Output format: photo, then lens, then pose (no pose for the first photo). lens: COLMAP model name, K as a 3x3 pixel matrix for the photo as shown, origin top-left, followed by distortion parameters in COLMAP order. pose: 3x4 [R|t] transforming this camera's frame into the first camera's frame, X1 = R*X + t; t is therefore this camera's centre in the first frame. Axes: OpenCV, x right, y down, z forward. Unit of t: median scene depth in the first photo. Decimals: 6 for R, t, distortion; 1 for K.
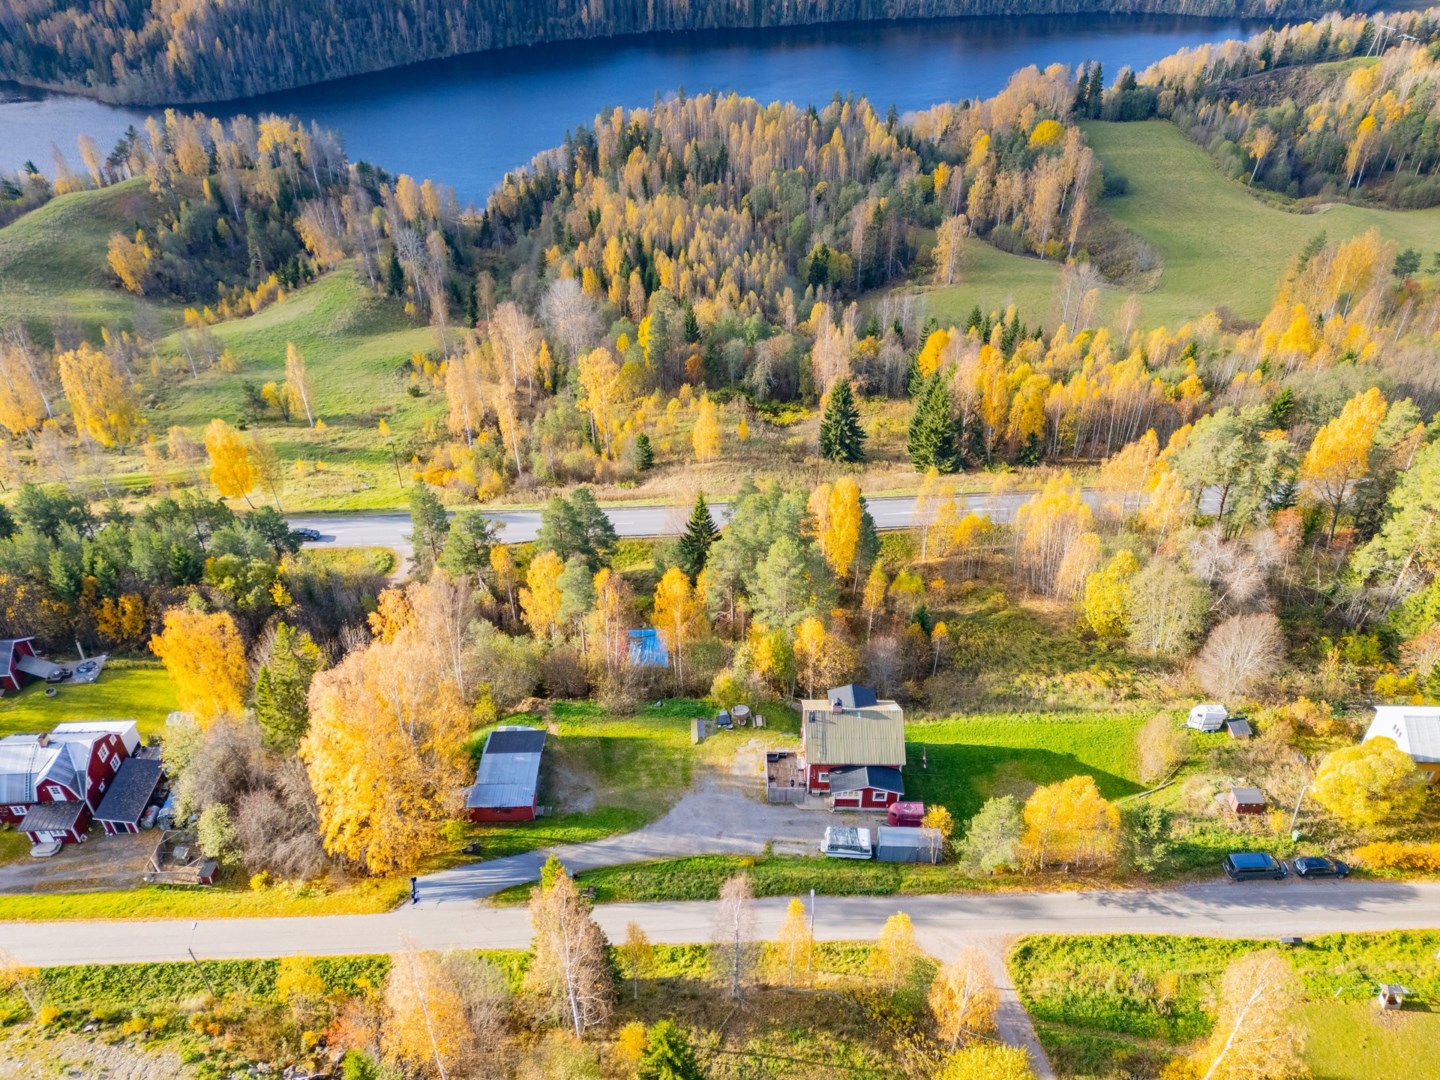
lens RADIAL K [[1046.9, 0, 720.0], [0, 1046.9, 540.0], [0, 0, 1]] dist [0.092525, -0.088257]
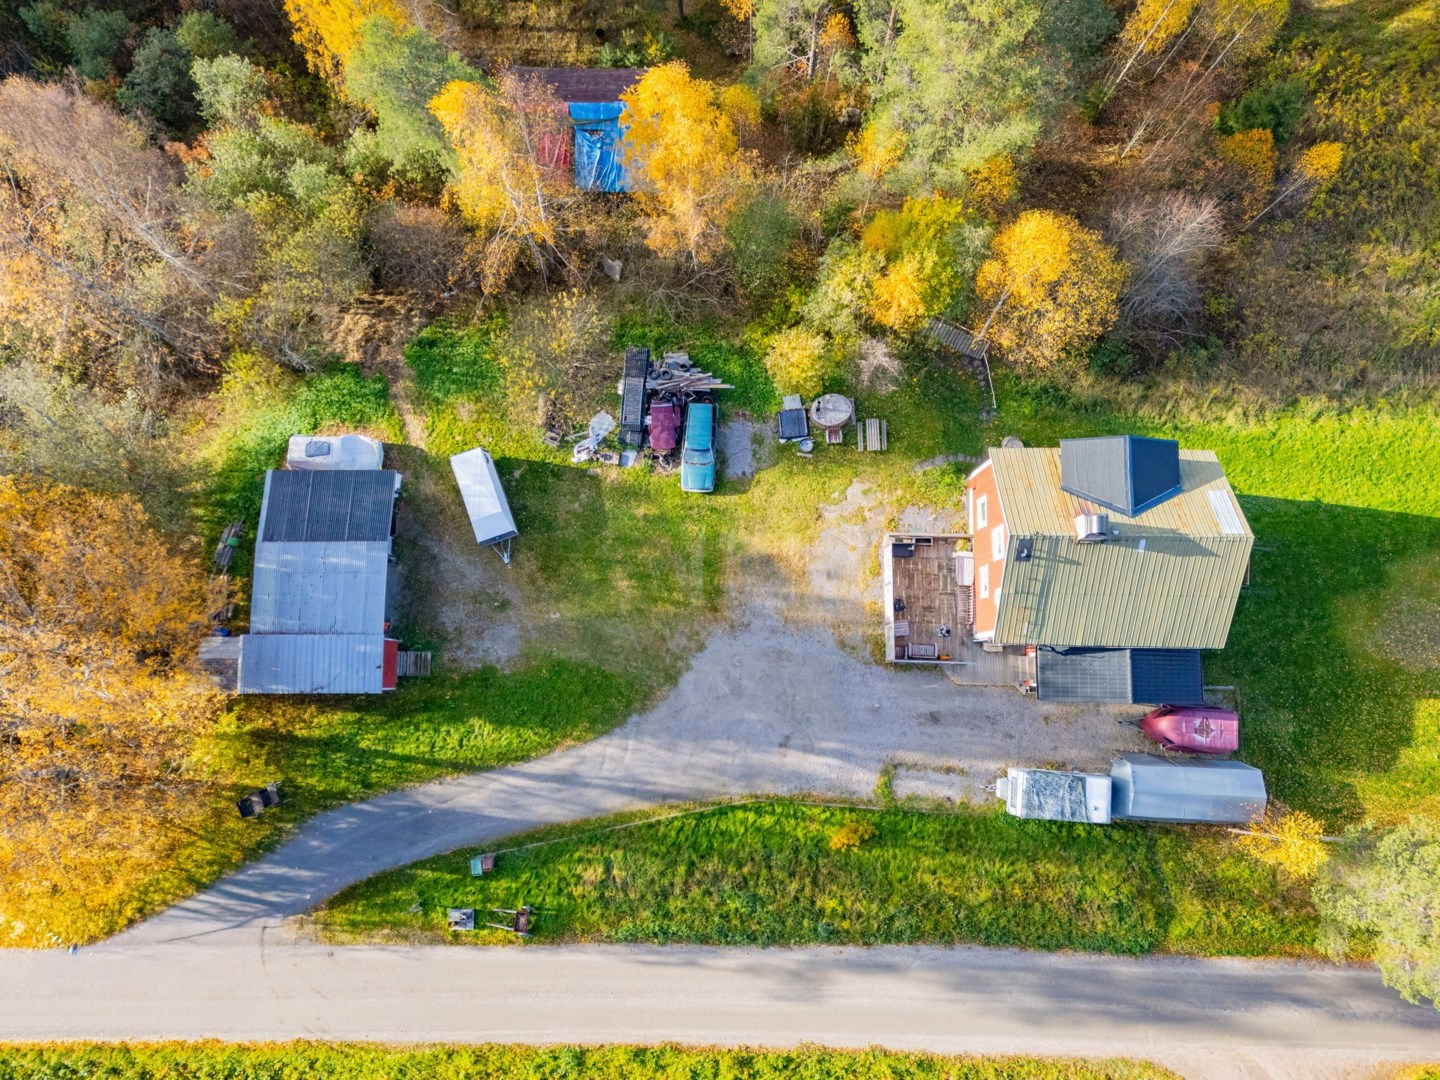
lens RADIAL K [[1046.9, 0, 720.0], [0, 1046.9, 540.0], [0, 0, 1]] dist [0.092525, -0.088257]
pose [[0.999880, 0.010336, 0.011498, -0.036253], [-0.015438, 0.707867, 0.706177, -0.124175], [-0.000840, -0.706270, 0.707942, 0.724139]]
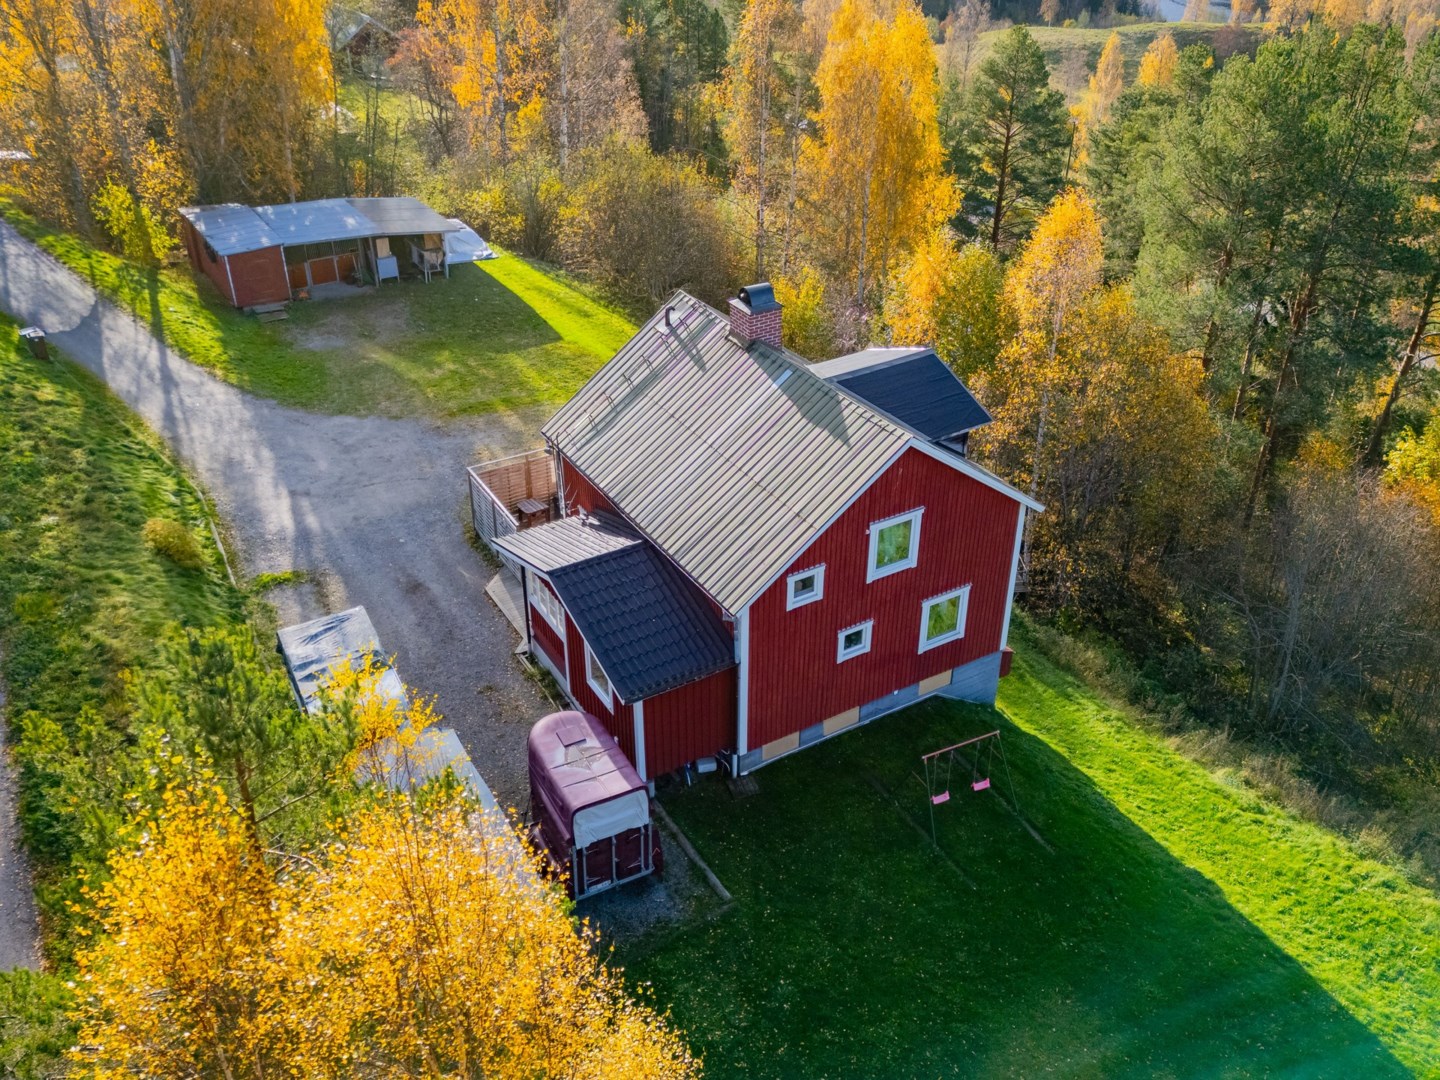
lens RADIAL K [[1258.1, 0, 761.2], [0, 1258.1, 538.4], [0, 0, 1]] dist [0.044496, -0.001361]
pose [[0.533778, 0.457885, -0.710930, 0.354860], [-0.518385, 0.841403, 0.152705, 0.157640], [0.668100, 0.287025, 0.686483, 0.831499]]
